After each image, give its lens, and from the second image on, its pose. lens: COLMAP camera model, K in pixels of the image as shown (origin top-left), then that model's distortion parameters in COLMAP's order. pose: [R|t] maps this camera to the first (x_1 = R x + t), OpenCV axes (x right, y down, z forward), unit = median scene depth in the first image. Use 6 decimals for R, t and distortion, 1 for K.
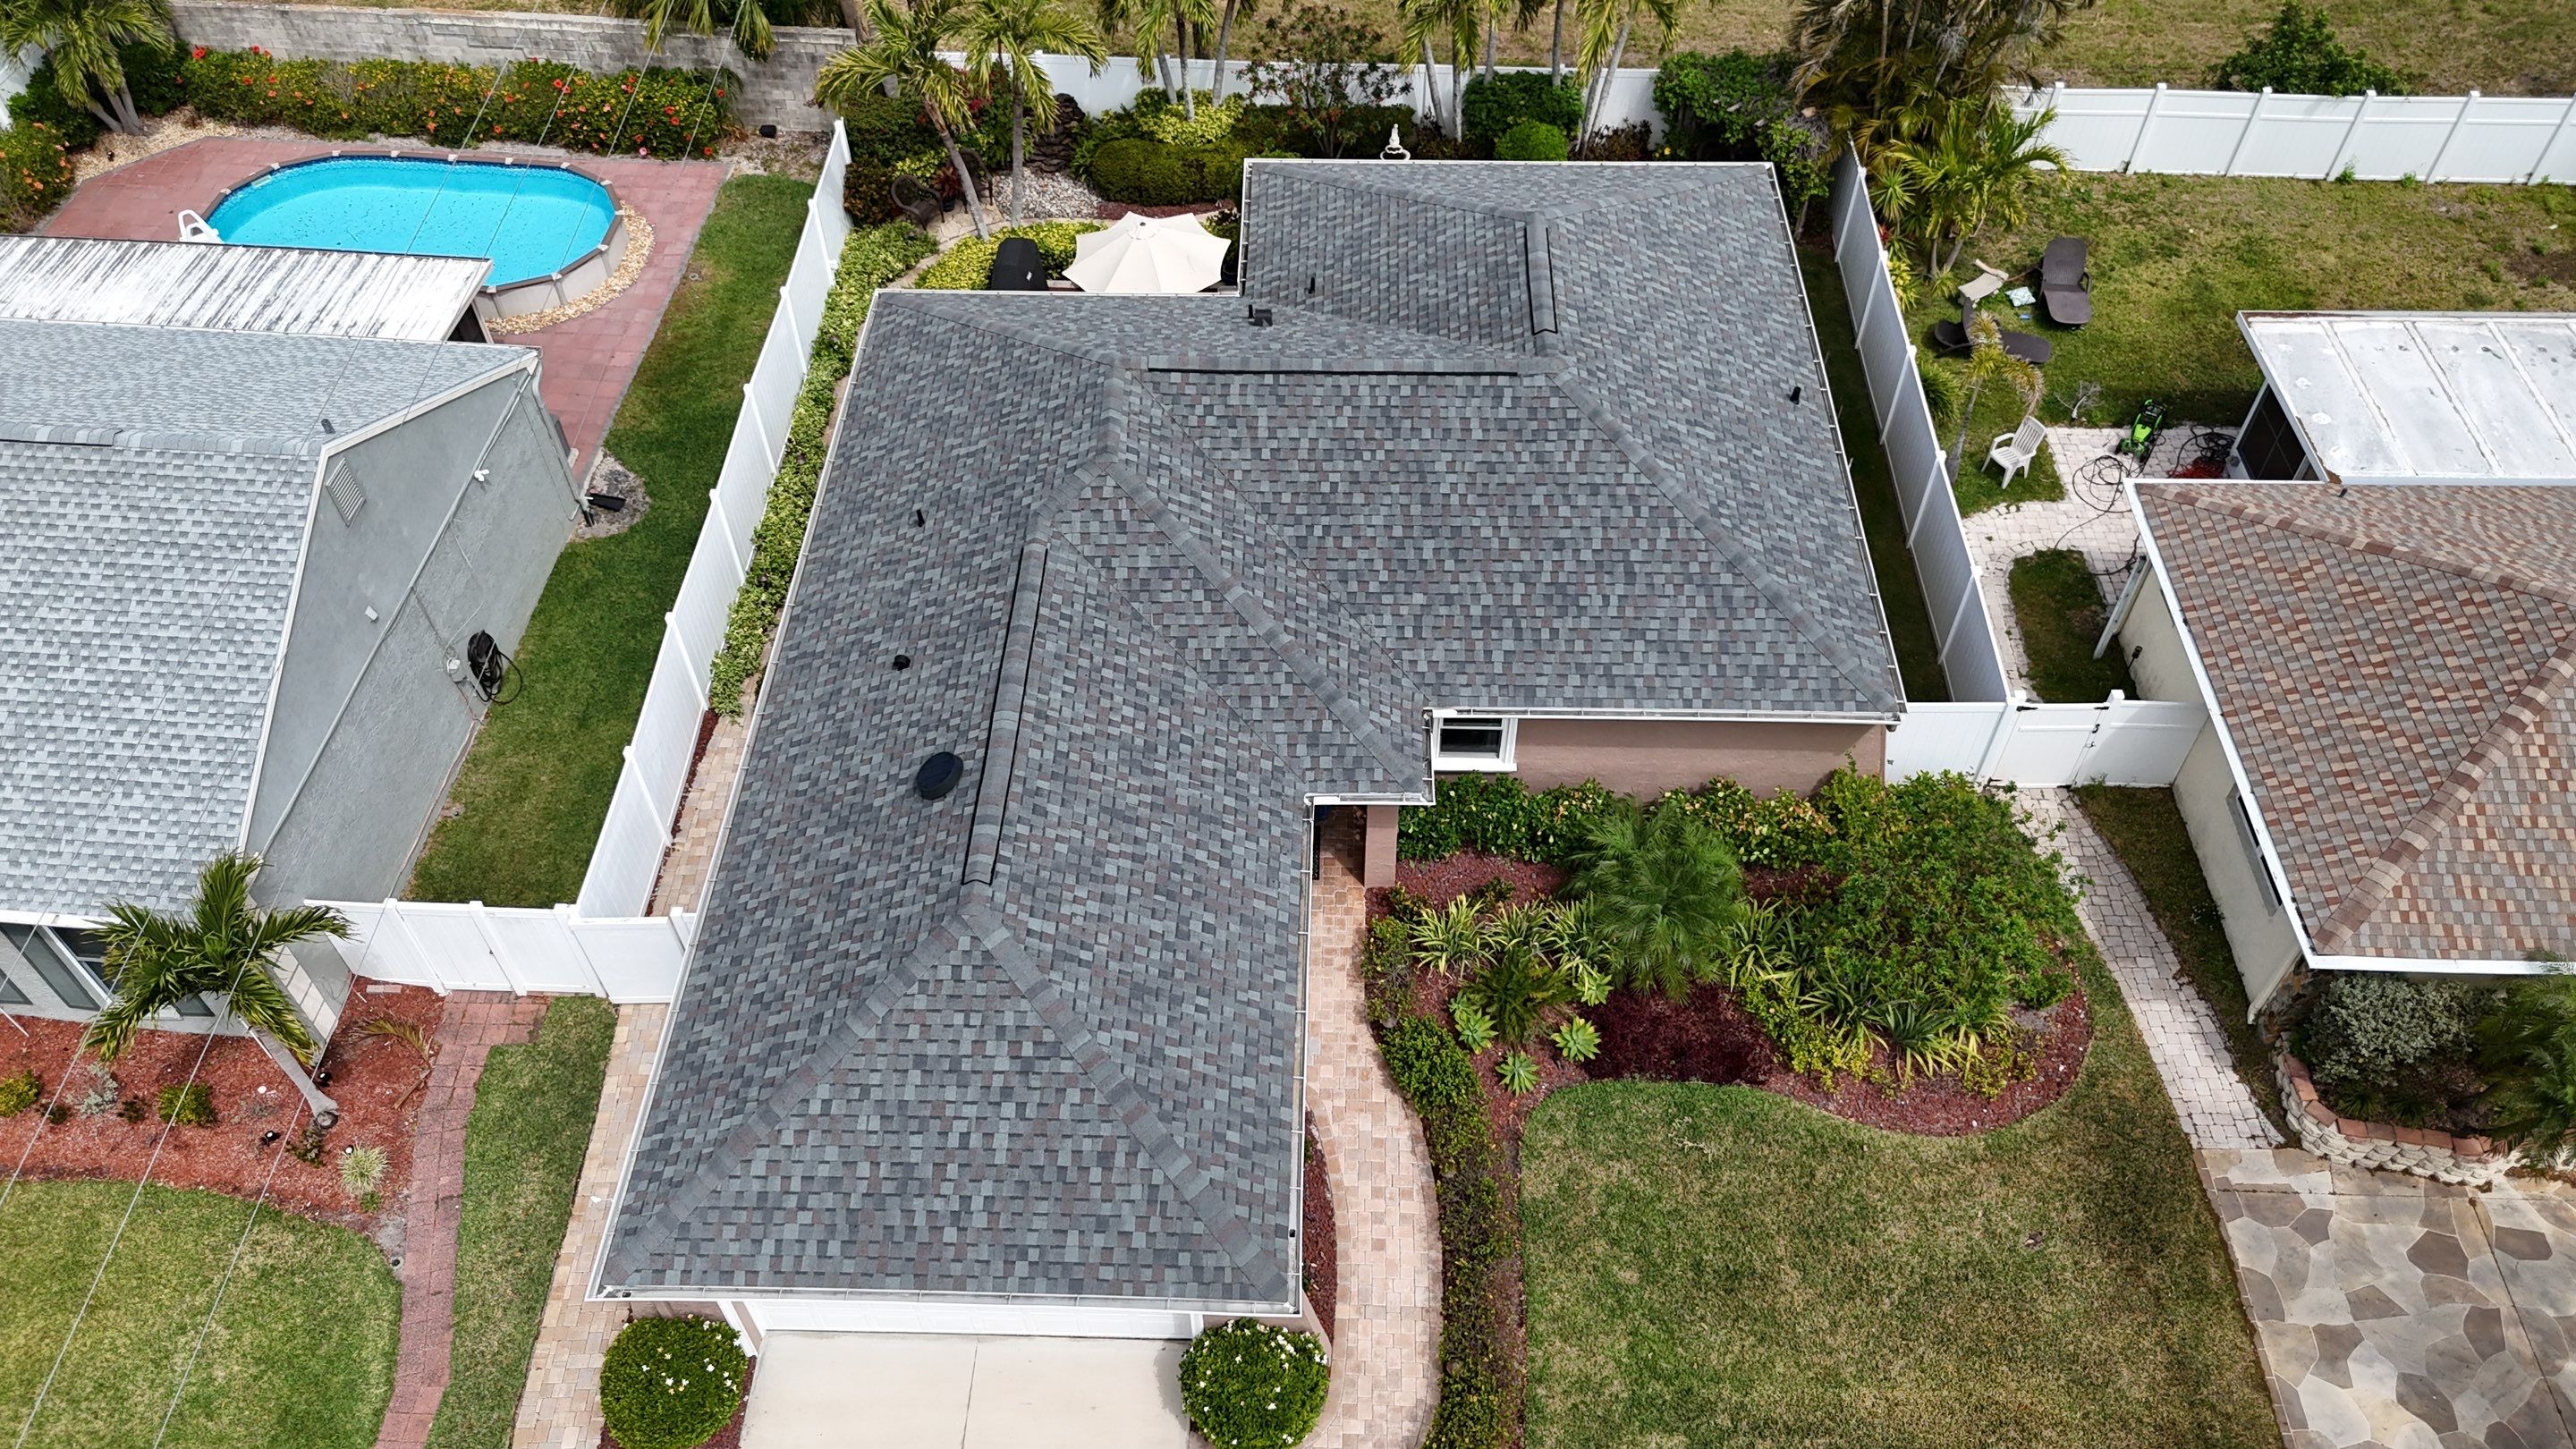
lens RADIAL K [[1893.0, 0, 1290.3], [0, 1893.0, 724.2], [0, 0, 1]] dist [0.072756, -0.063095]
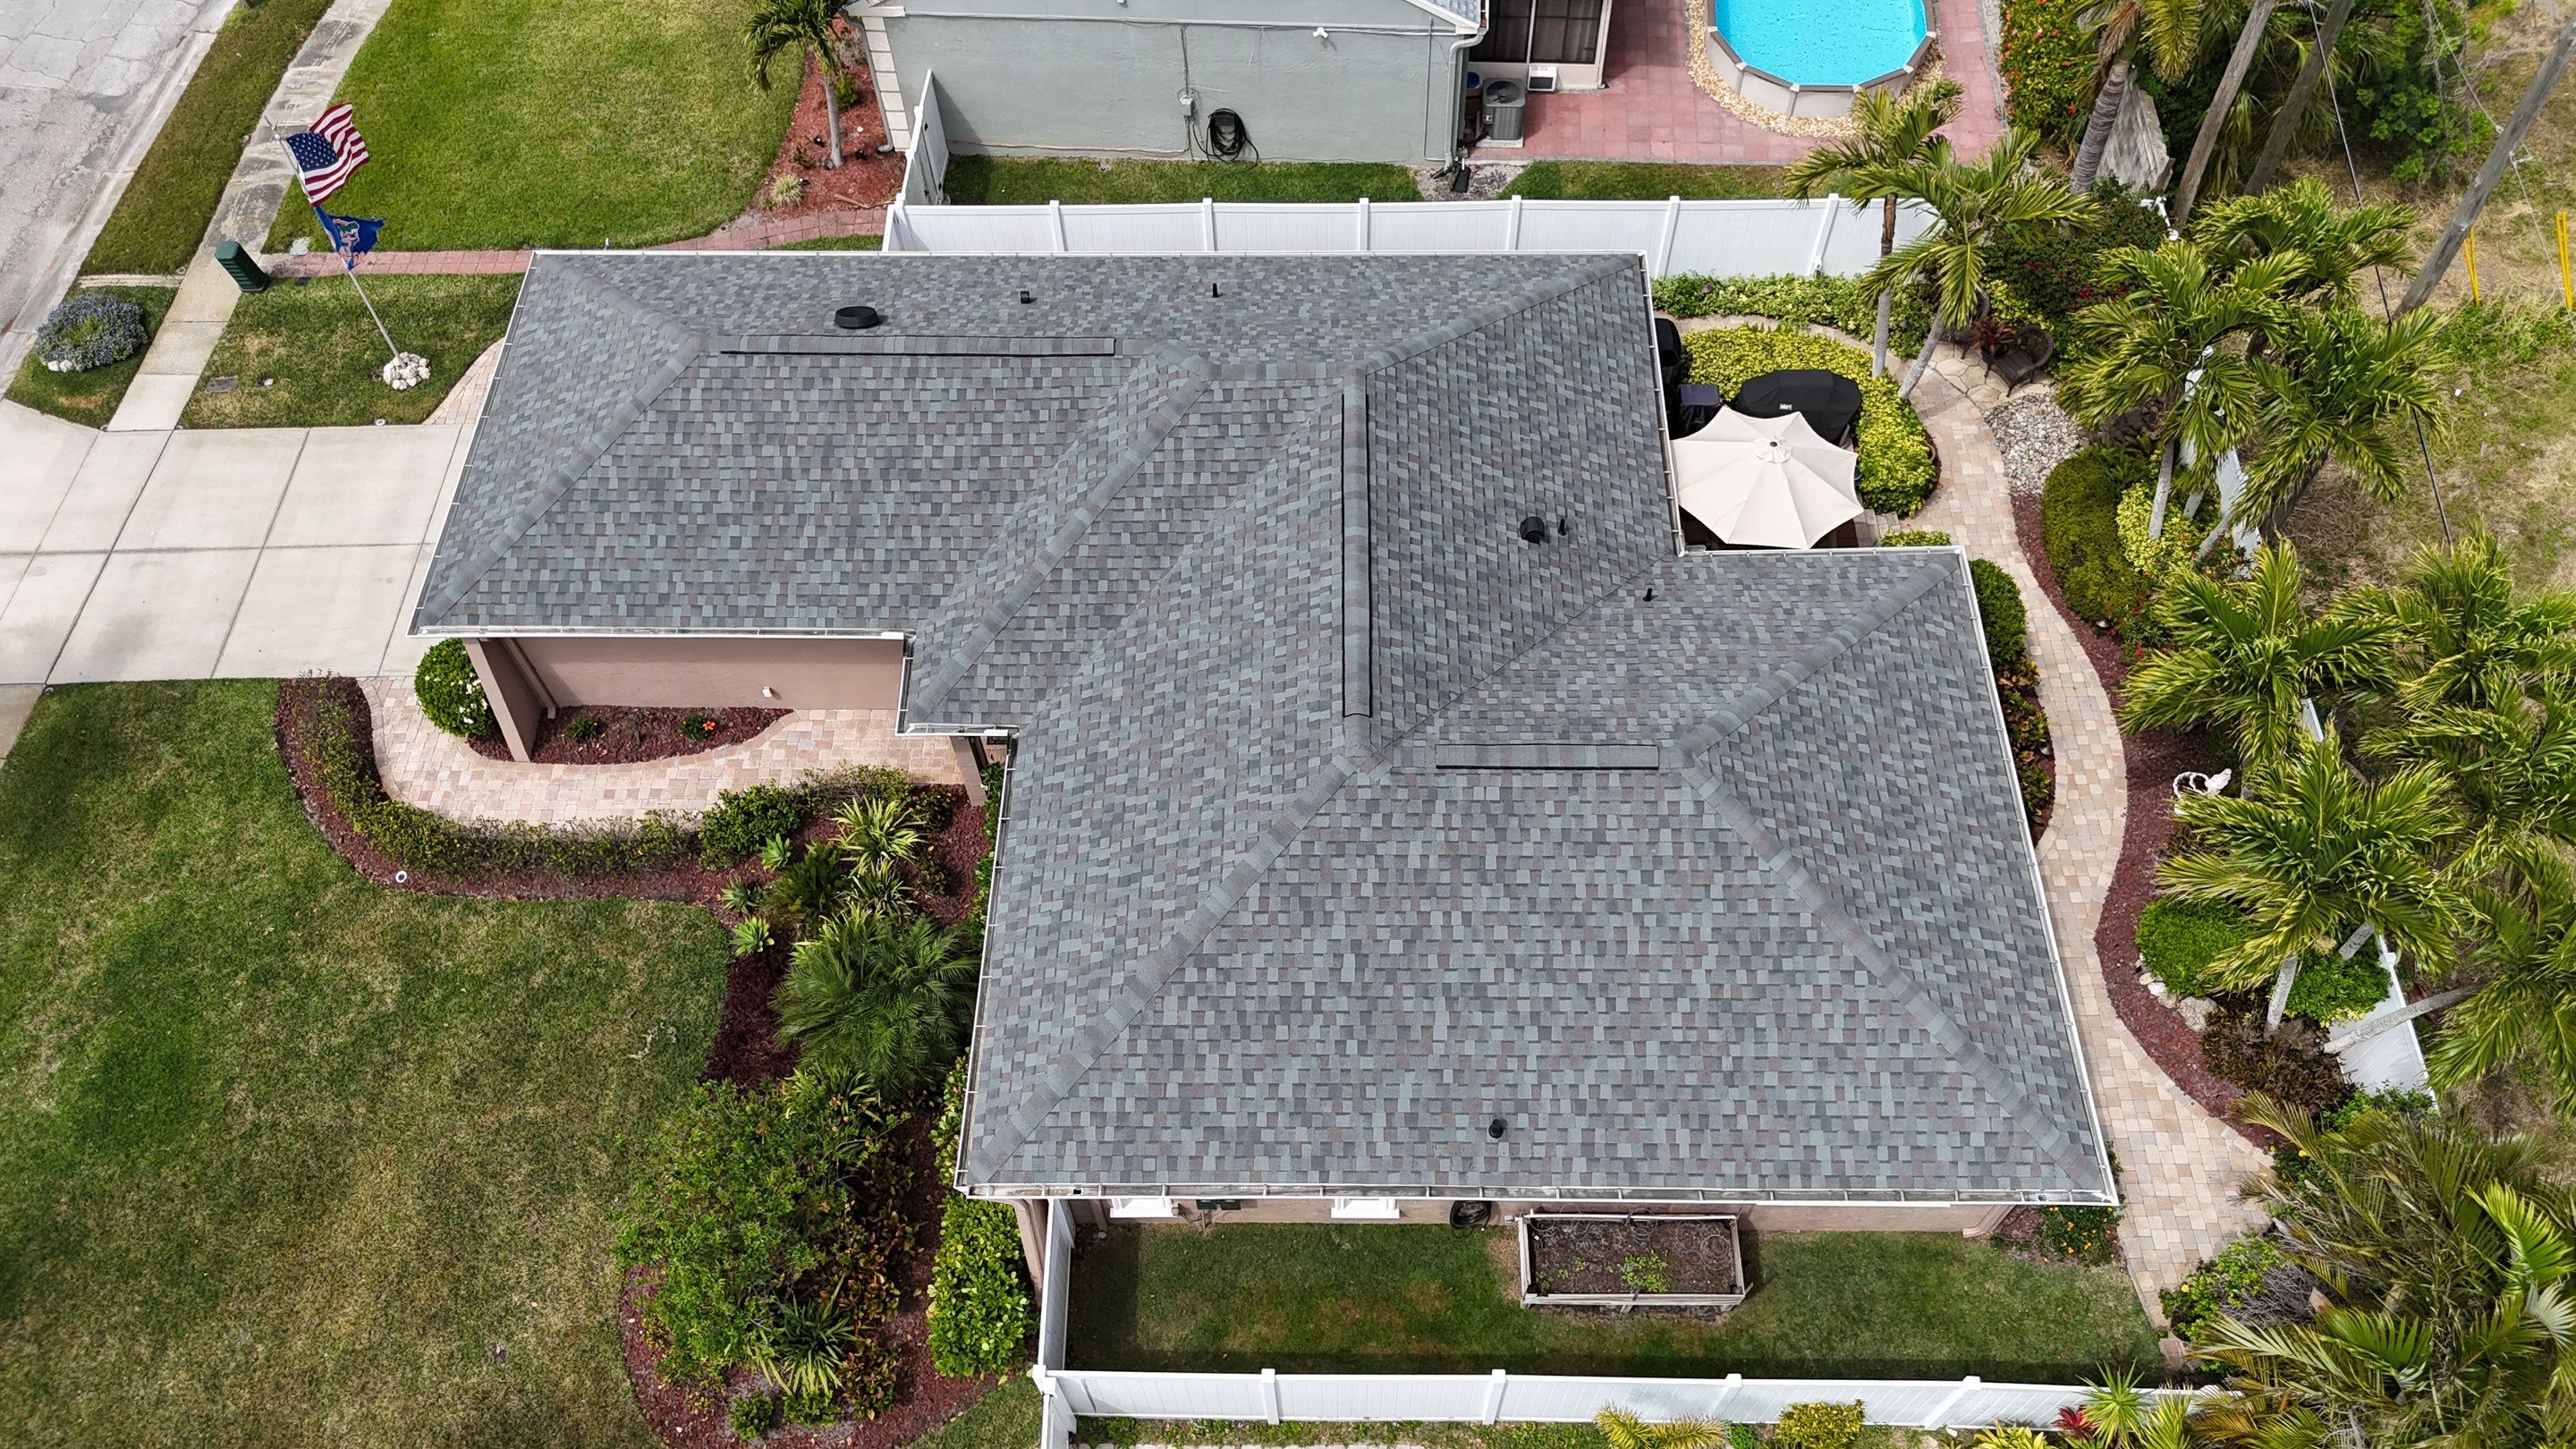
lens RADIAL K [[1893.0, 0, 1289.4], [0, 1893.0, 721.7], [0, 0, 1]] dist [0.072756, -0.063095]
pose [[0.014555, 0.842148, -0.539051, 0.621237], [-0.742301, 0.370292, 0.558456, -0.686584], [0.669909, 0.392009, 0.630517, 0.481265]]
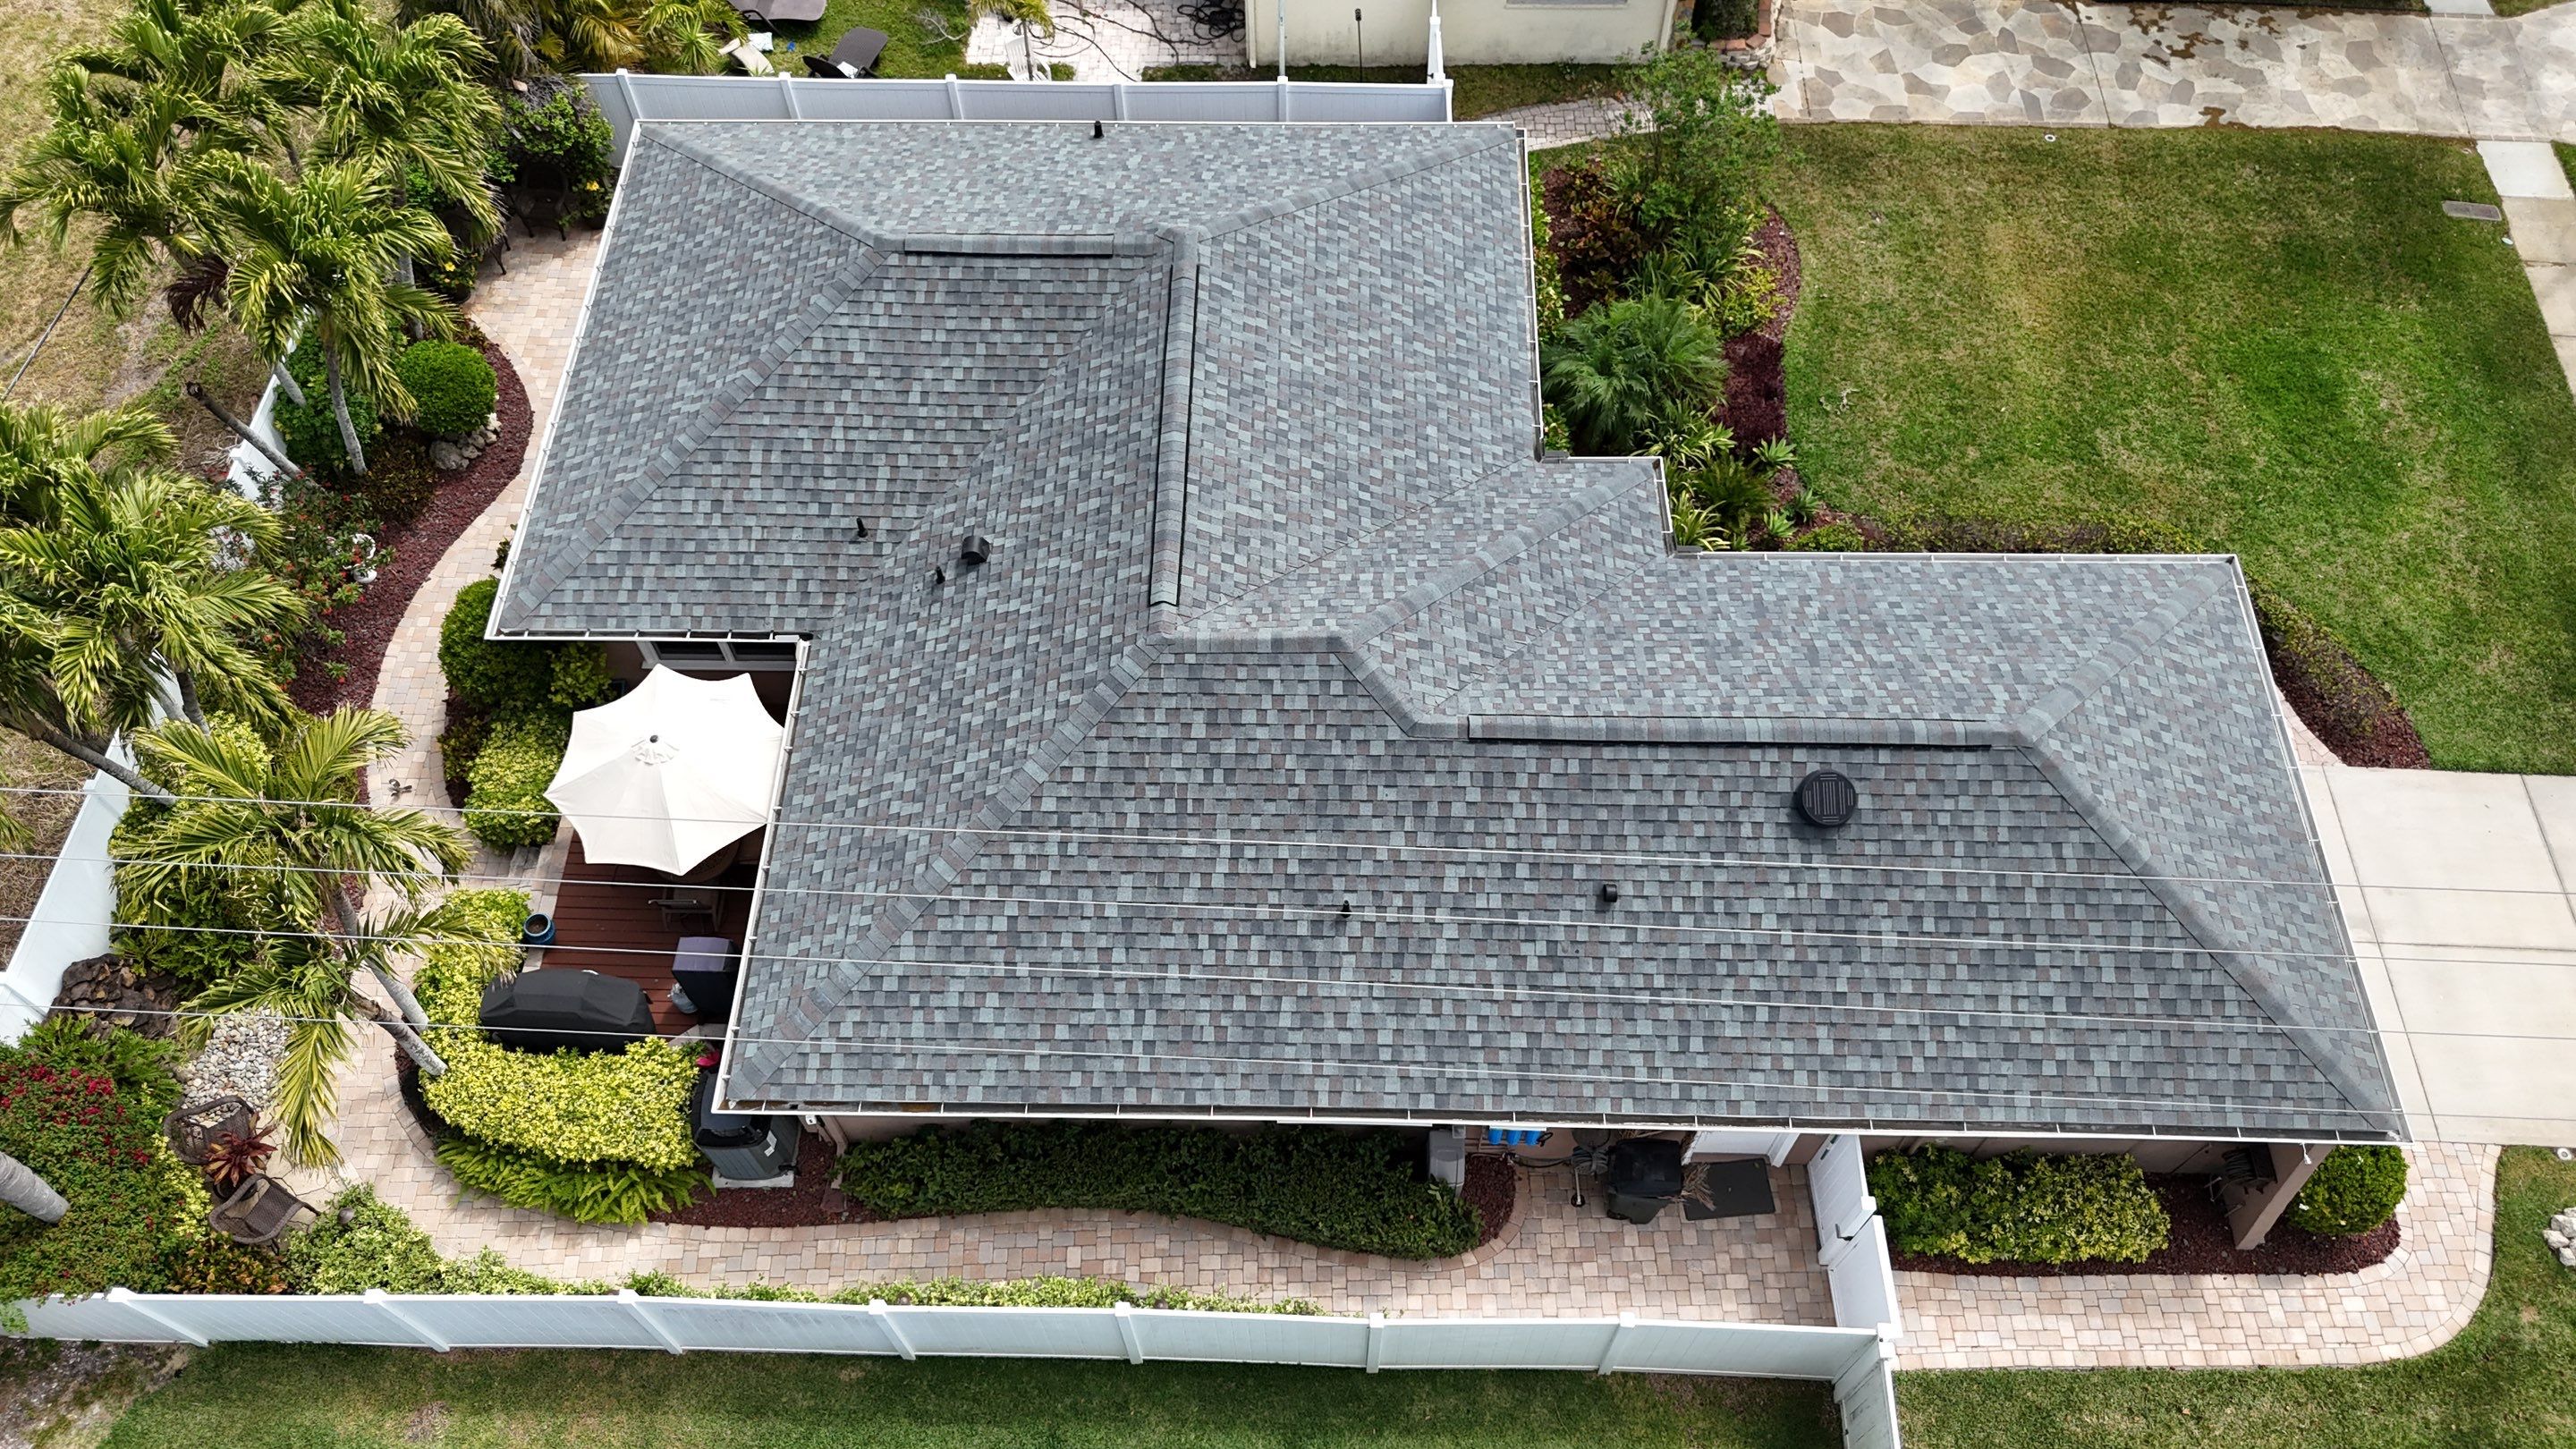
lens RADIAL K [[1893.0, 0, 1289.2], [0, 1893.0, 721.1], [0, 0, 1]] dist [0.072756, -0.063095]
pose [[-0.008219, -0.842364, 0.538847, -0.575552], [0.762673, 0.343232, 0.548198, -0.605133], [-0.646732, 0.415470, 0.639627, 0.531022]]
